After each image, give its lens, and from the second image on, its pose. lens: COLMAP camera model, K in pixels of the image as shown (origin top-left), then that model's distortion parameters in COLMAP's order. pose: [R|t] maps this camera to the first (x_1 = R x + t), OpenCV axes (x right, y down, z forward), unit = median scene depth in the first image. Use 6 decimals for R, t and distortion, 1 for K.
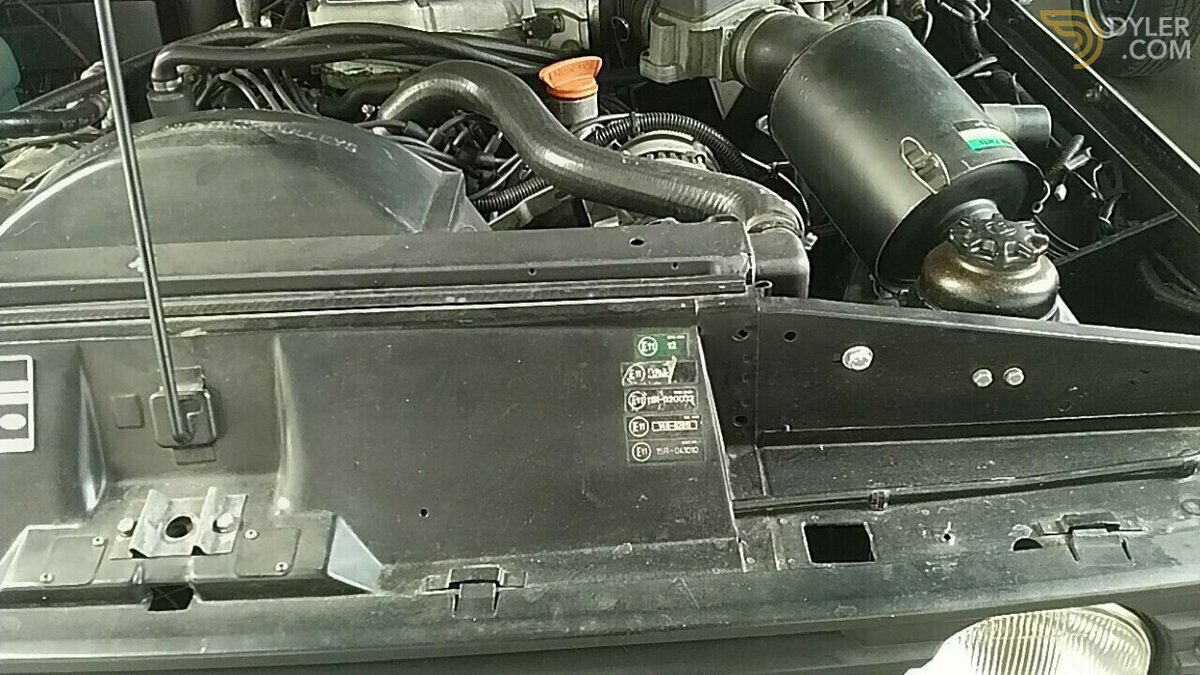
lens RADIAL K [[935.6, 0, 603.6], [0, 935.6, 356.5], [0, 0, 1]] dist [0.135453, -0.249919]
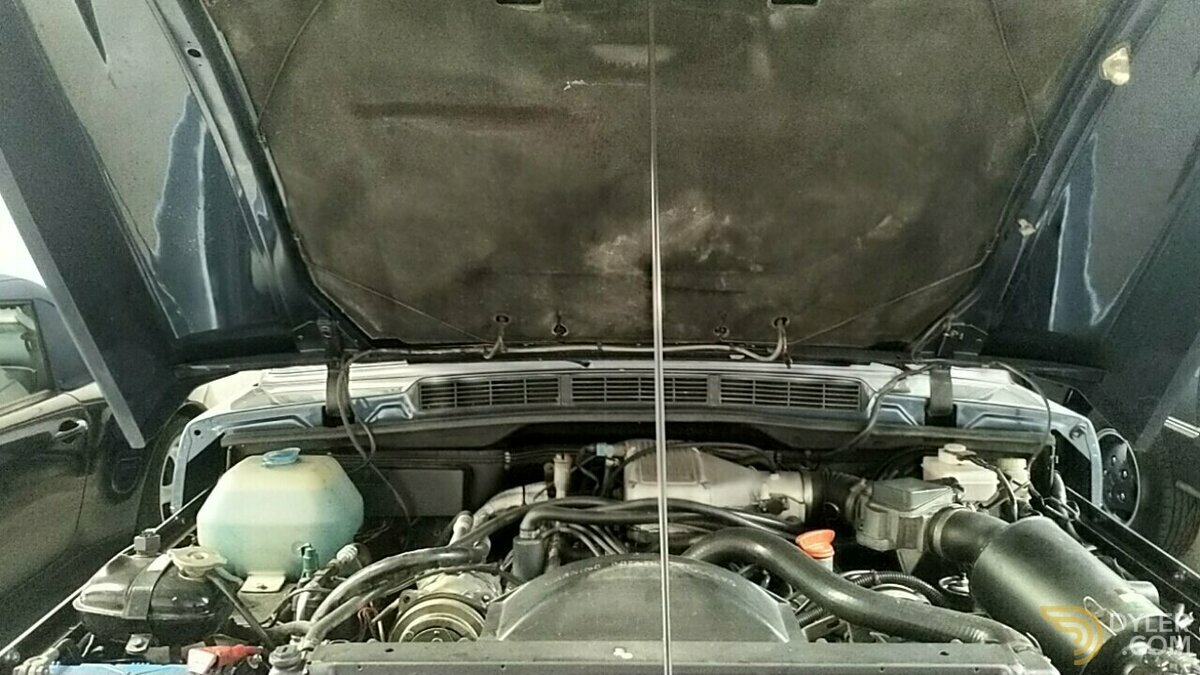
lens RADIAL K [[935.6, 0, 603.6], [0, 935.6, 356.5], [0, 0, 1]] dist [0.135453, -0.249919]
pose [[0.998691, 0.051128, -0.001302, -0.373467], [-0.046135, 0.889593, -0.454418, 0.120025], [-0.022075, 0.453884, 0.890787, -0.399230]]
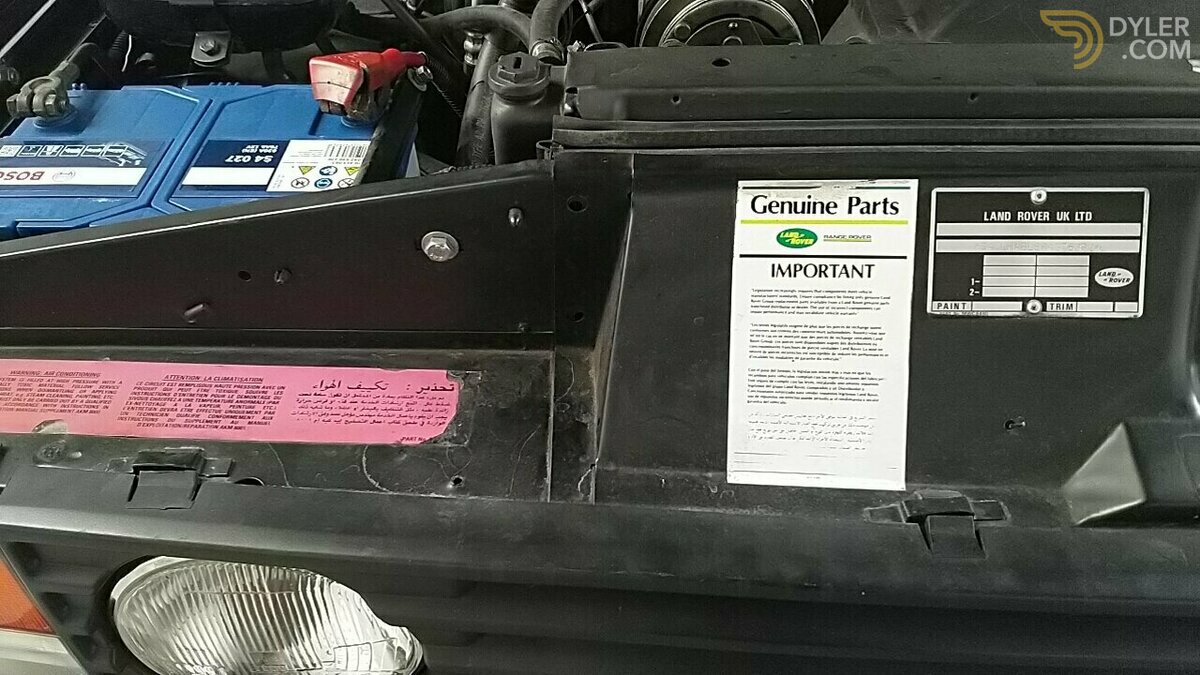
lens RADIAL K [[923.5, 0, 600.0], [0, 923.5, 337.5], [0, 0, 1]] dist [-0.002234, -0.003368]
pose [[0.998853, 0.045723, -0.014224, -0.651029], [-0.043216, 0.988712, 0.143460, 0.019195], [0.020622, -0.142680, 0.989554, 0.181848]]
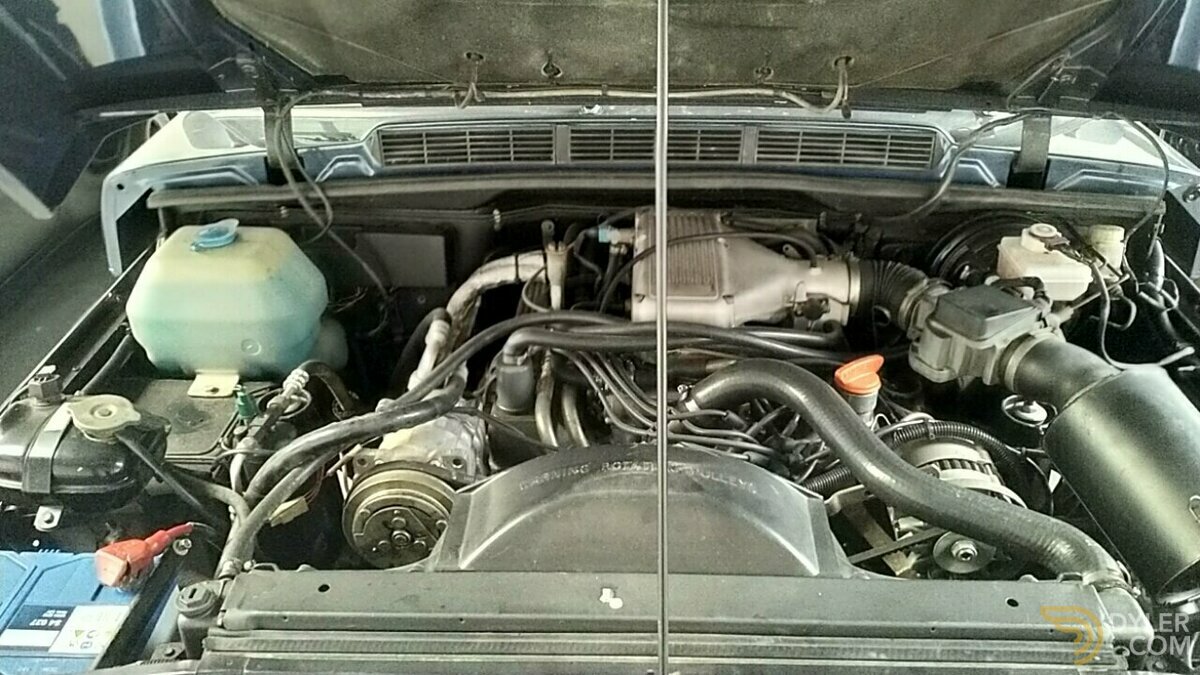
lens RADIAL K [[927.5, 0, 614.9], [0, 927.5, 340.9], [0, 0, 1]] dist [0.128195, -0.226129]
pose [[0.998305, 0.058181, -0.001528, -0.345141], [-0.058130, 0.995465, -0.075299, -0.235663], [-0.002860, 0.075260, 0.997160, -0.167507]]
